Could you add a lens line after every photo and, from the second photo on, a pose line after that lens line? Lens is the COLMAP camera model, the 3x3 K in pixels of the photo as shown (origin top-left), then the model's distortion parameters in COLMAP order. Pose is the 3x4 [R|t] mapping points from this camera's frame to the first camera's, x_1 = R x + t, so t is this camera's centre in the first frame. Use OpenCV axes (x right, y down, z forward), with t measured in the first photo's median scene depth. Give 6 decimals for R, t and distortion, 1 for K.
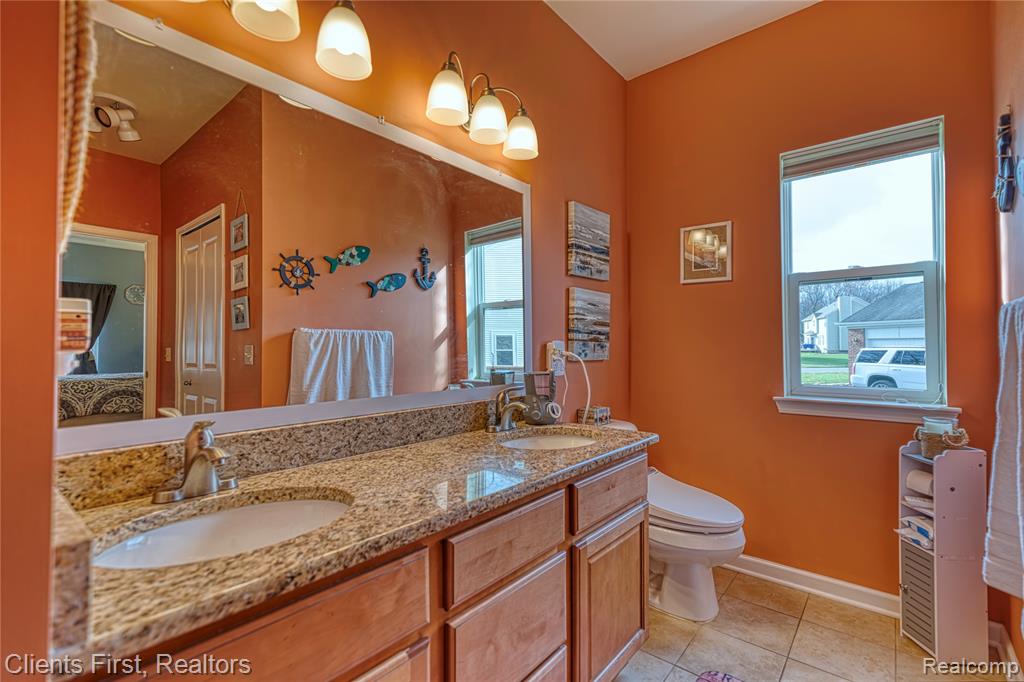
lens RADIAL K [[458.2, 0, 510.4], [0, 458.2, 338.8], [0, 0, 1]] dist [0.006129, 0.000529]
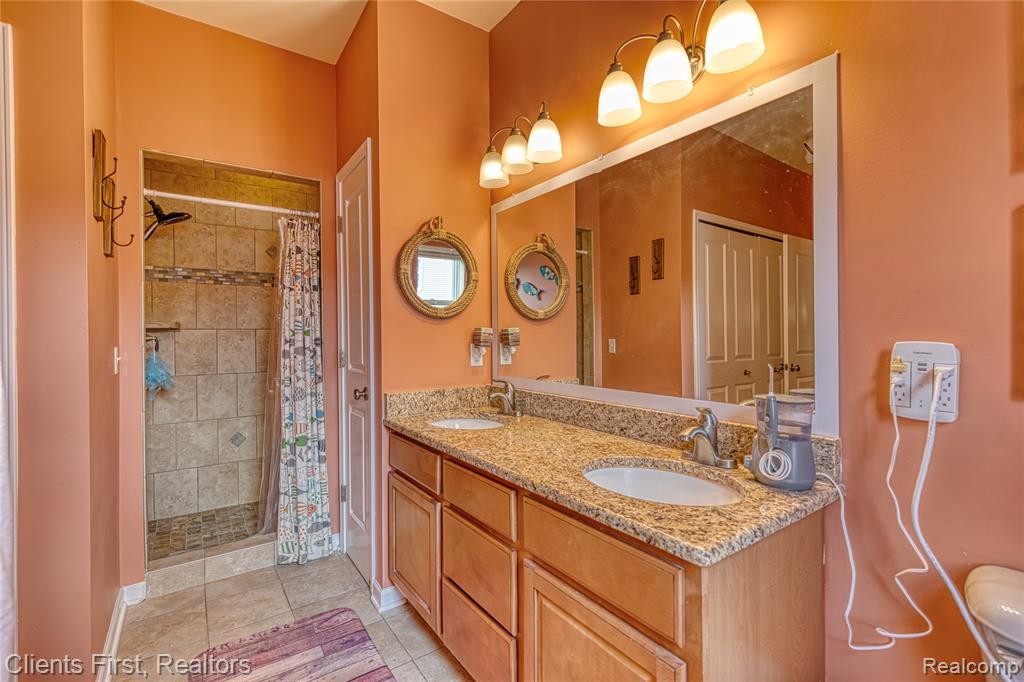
lens RADIAL K [[458.2, 0, 510.4], [0, 458.2, 338.8], [0, 0, 1]] dist [0.006129, 0.000529]
pose [[-0.248098, 0.008922, -0.968694, 0.933166], [0.018759, 0.999814, 0.004404, -0.011655], [0.968553, -0.017080, -0.248220, 1.062760]]
